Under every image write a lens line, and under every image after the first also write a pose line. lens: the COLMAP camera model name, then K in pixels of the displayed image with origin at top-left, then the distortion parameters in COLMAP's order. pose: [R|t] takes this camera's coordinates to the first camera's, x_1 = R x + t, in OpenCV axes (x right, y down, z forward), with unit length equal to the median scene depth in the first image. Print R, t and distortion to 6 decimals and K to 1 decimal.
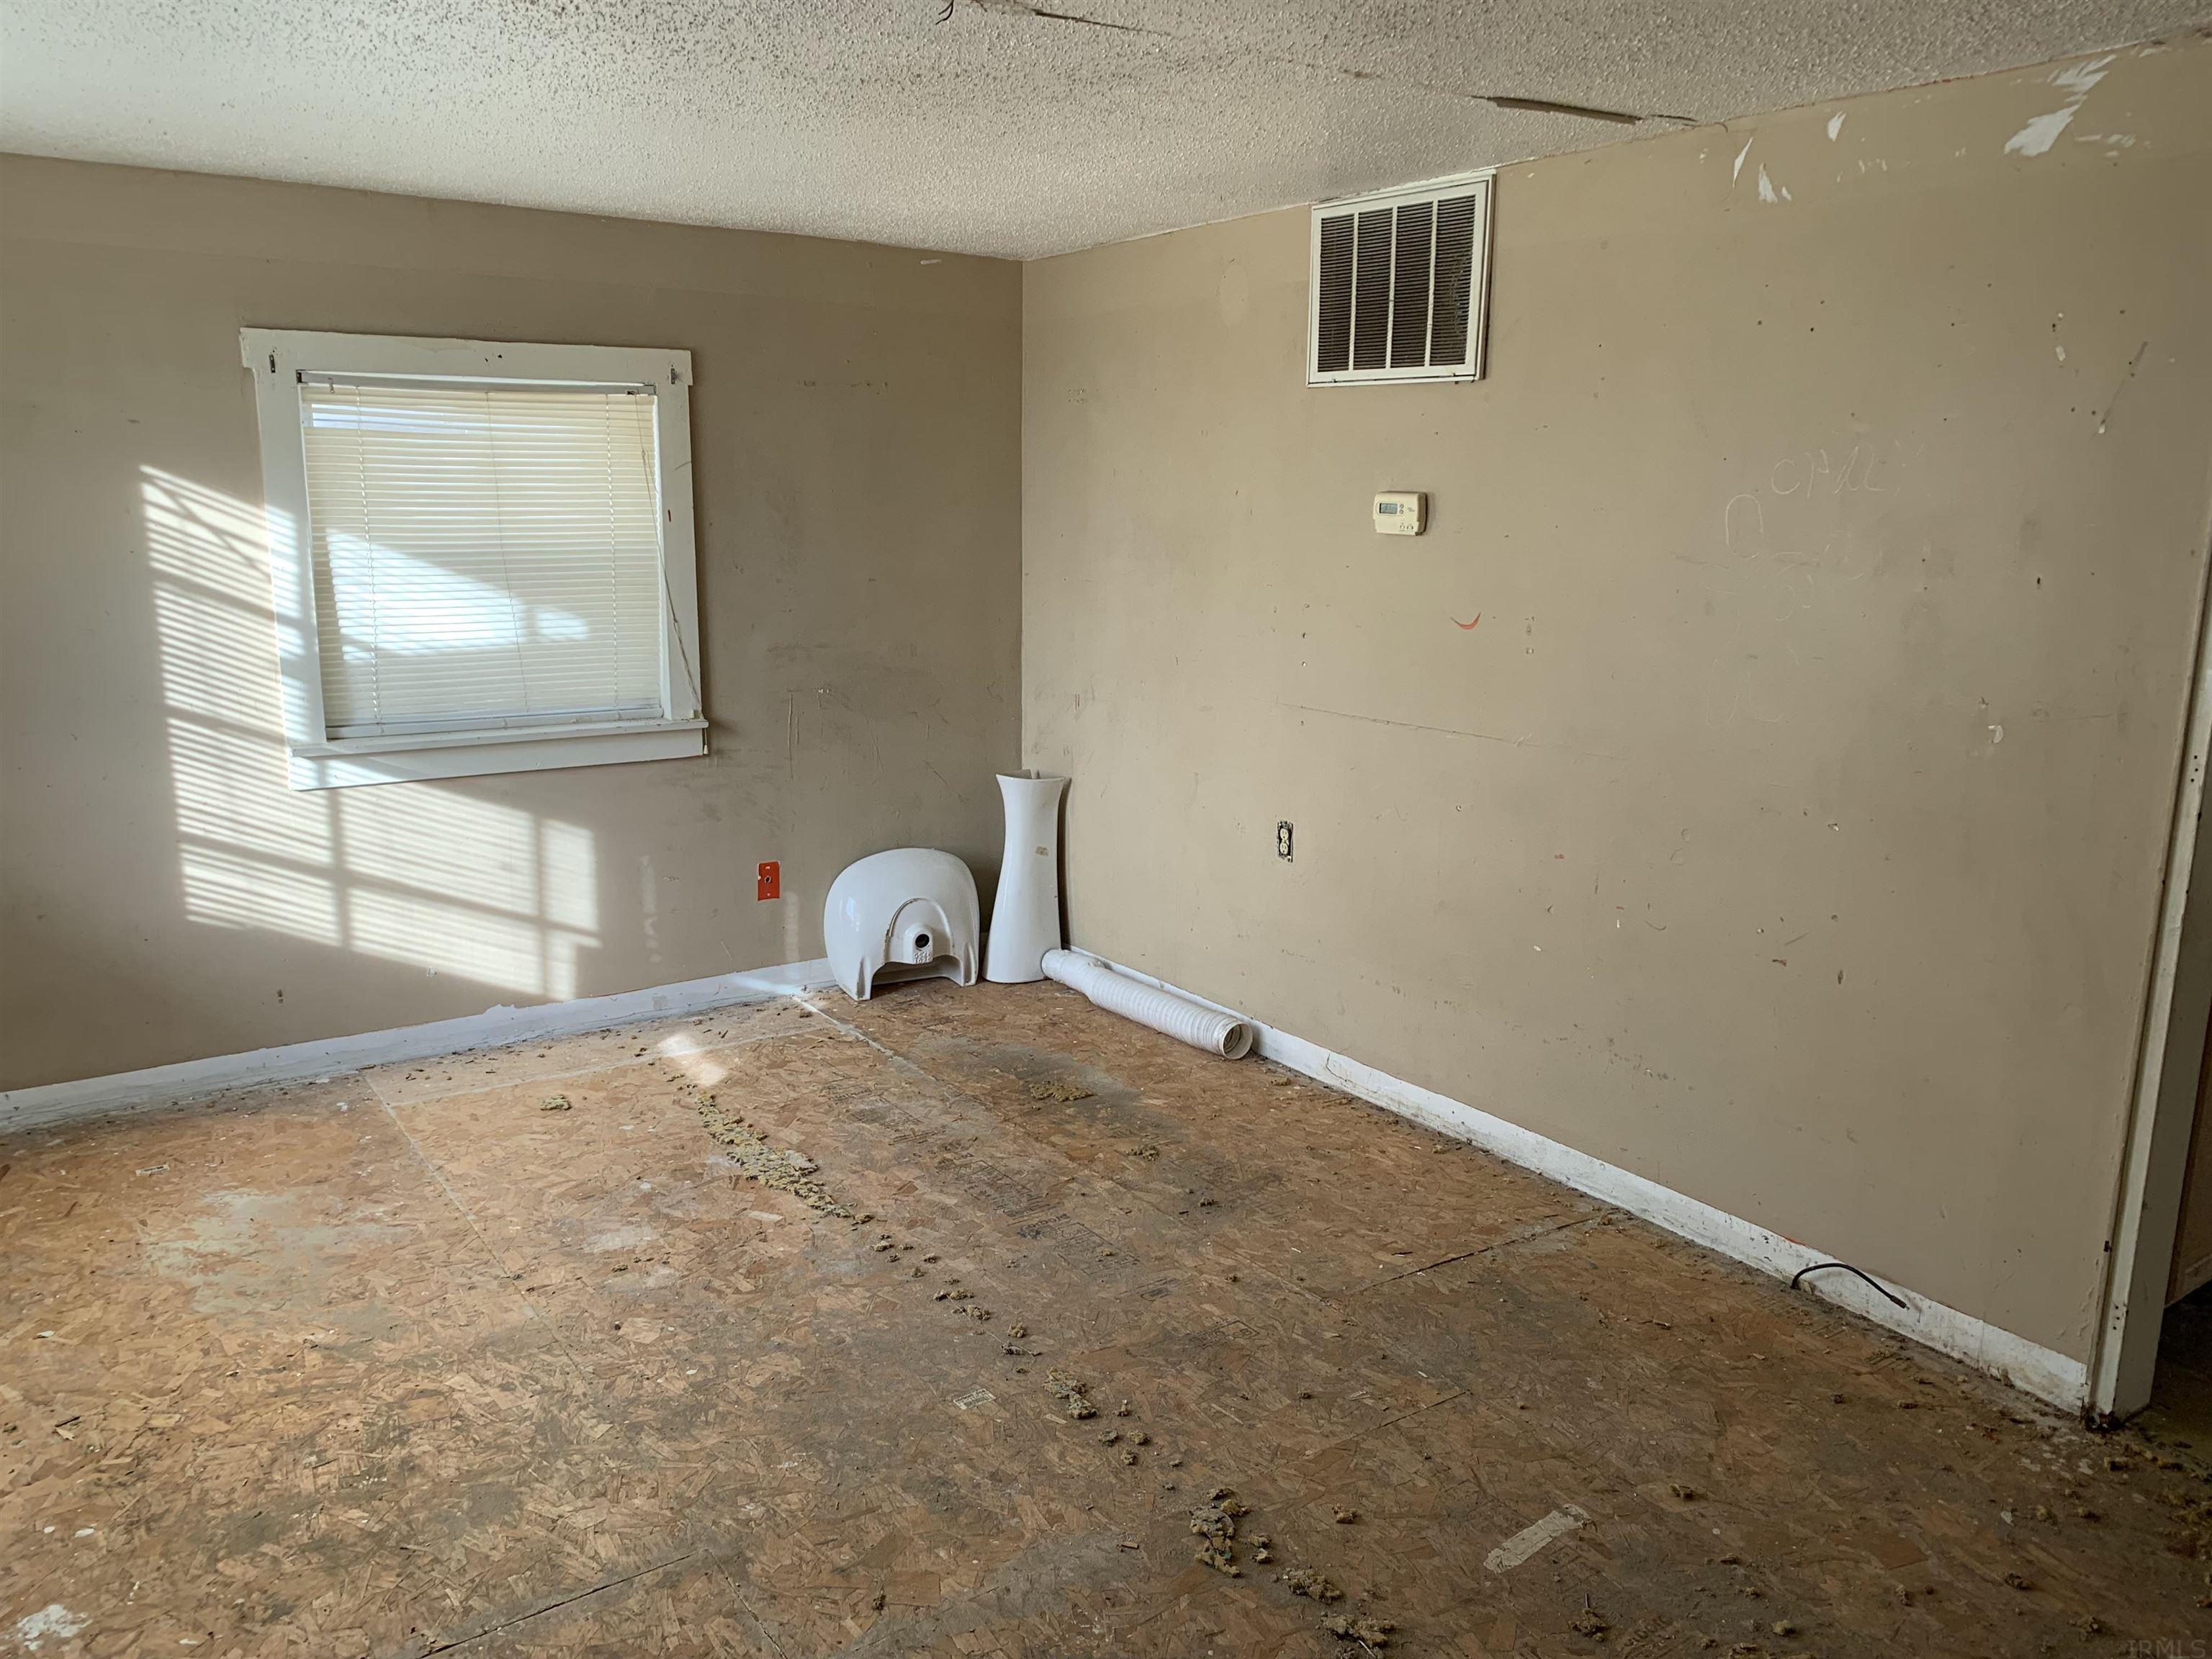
lens RADIAL K [[1712.7, 0, 1110.8], [0, 1712.7, 836.7], [0, 0, 1]] dist [0.025343, -0.007680]
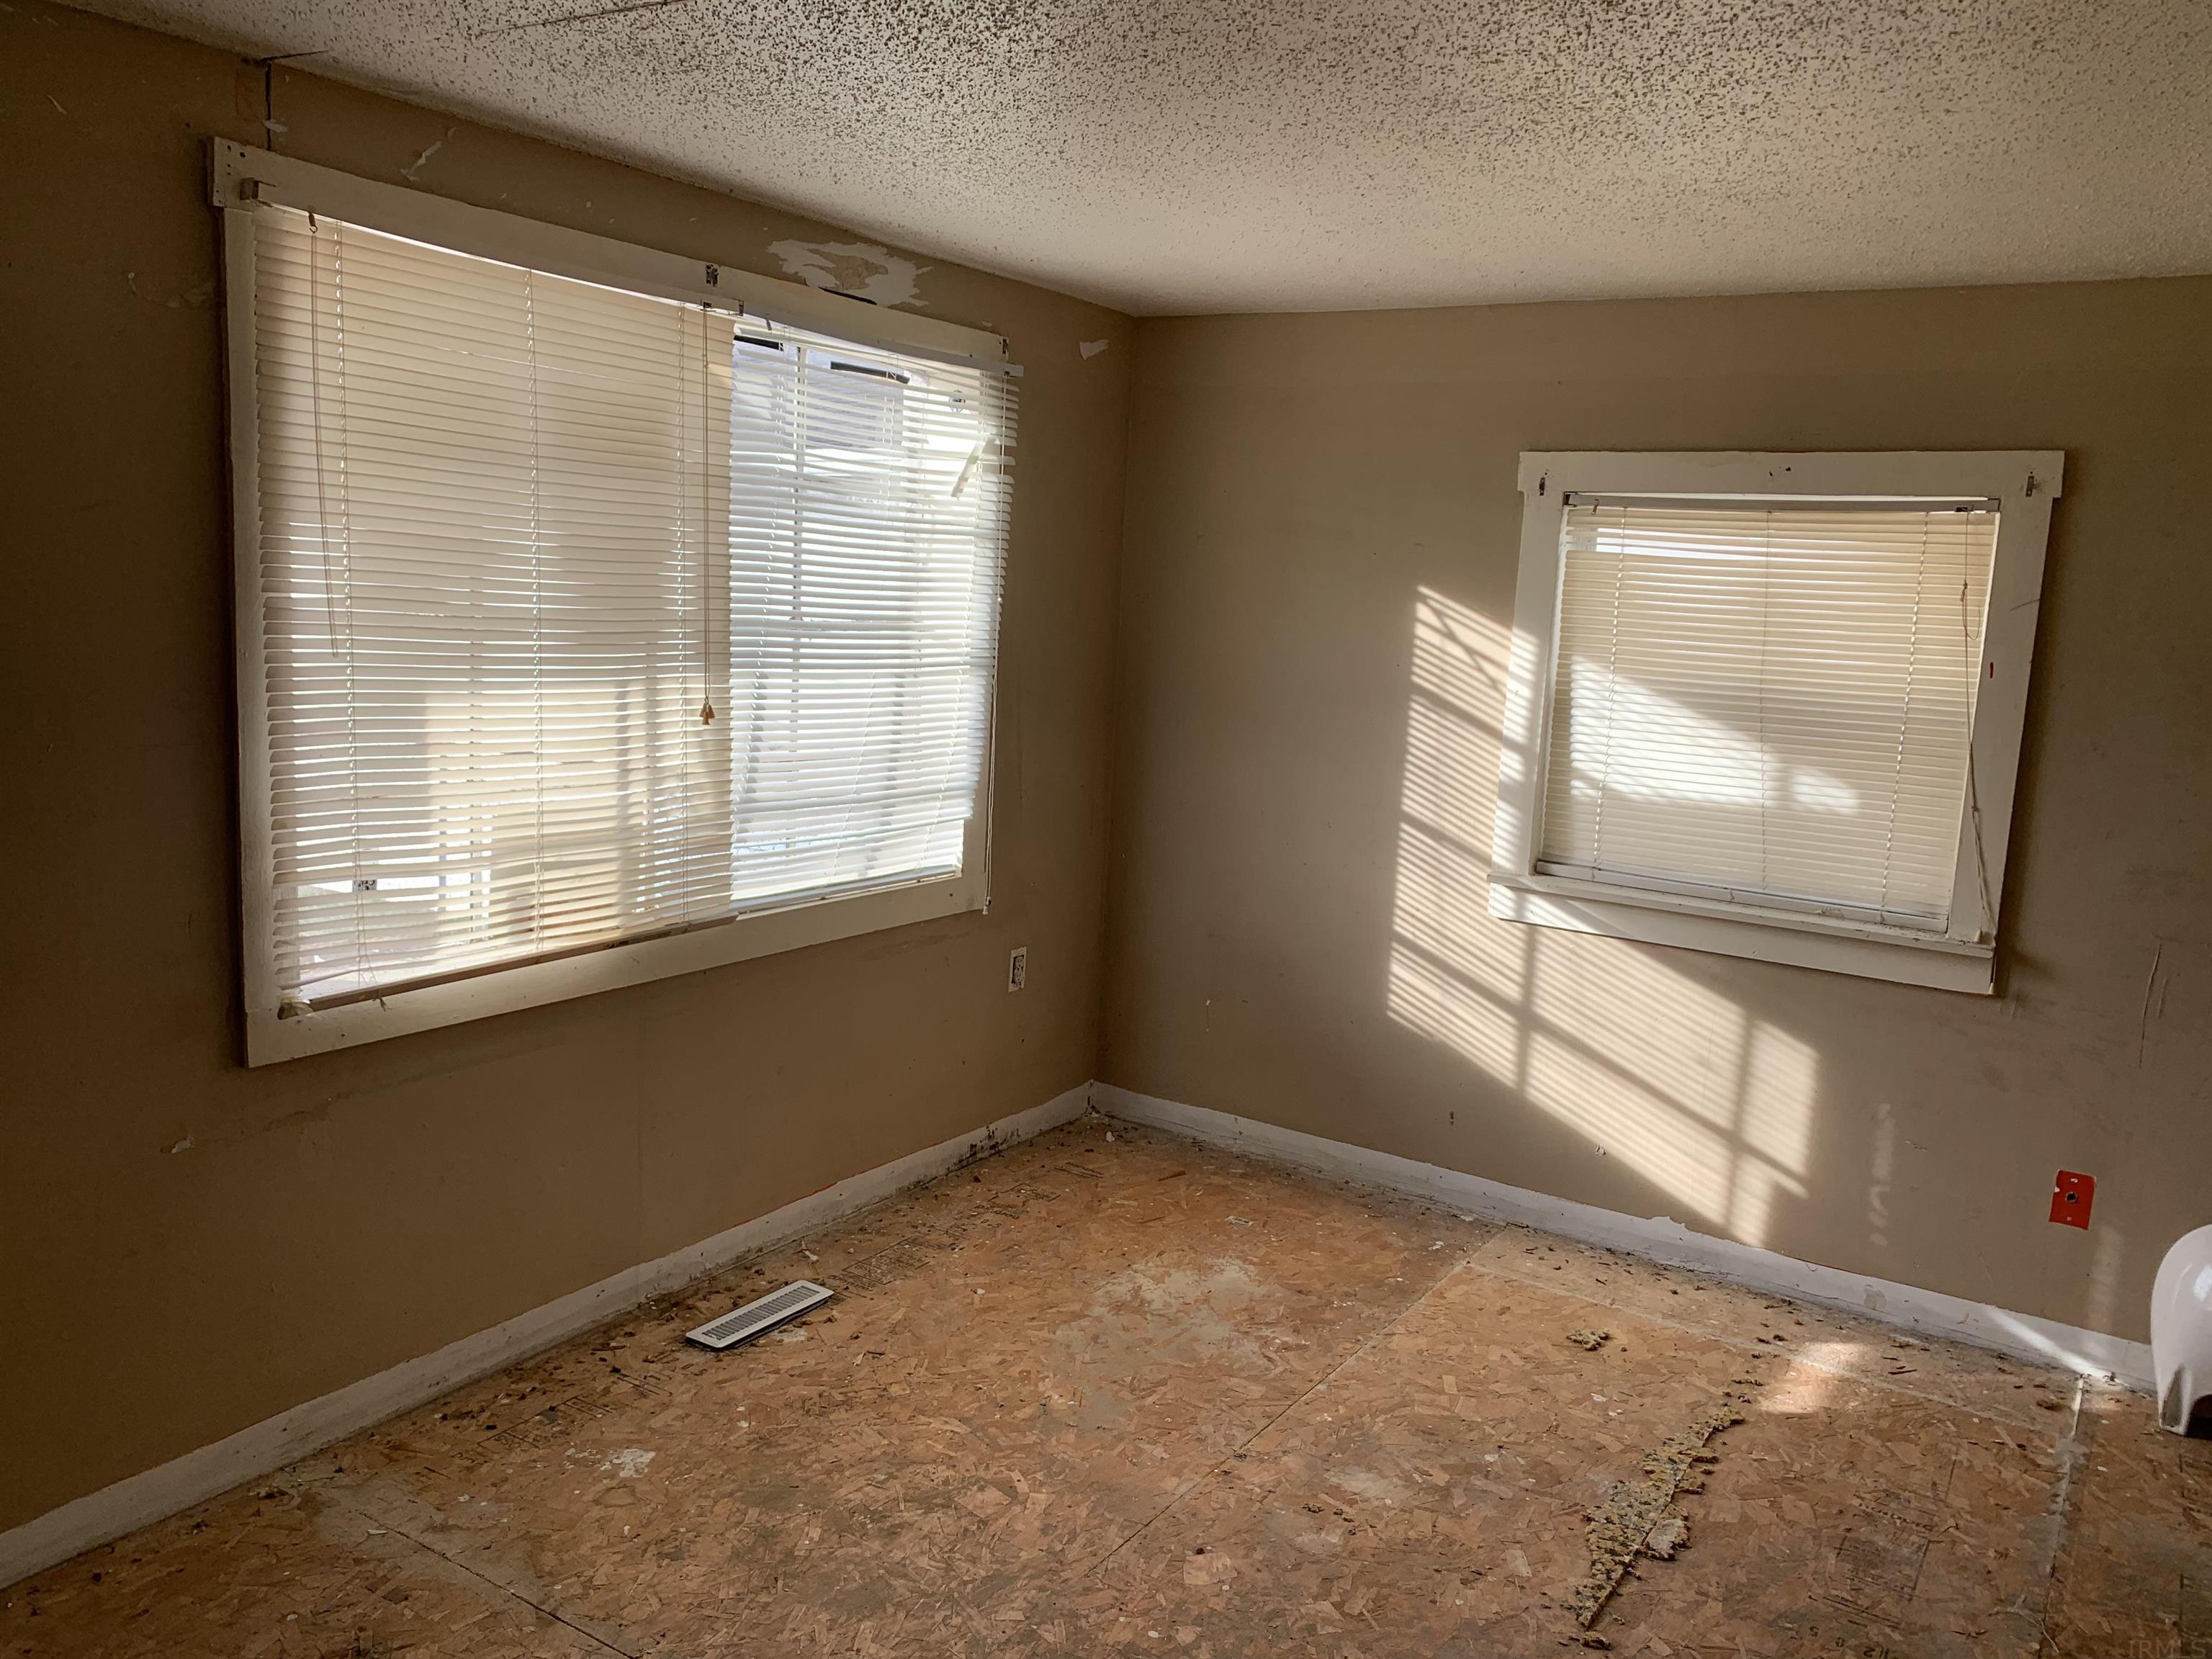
lens RADIAL K [[1712.7, 0, 1107.1], [0, 1712.7, 819.8], [0, 0, 1]] dist [0.025343, -0.007680]
pose [[0.361565, 0.140925, -0.921635, 0.328379], [-0.237933, 0.969727, 0.054936, -0.080091], [0.901476, 0.199424, 0.384150, 0.412092]]
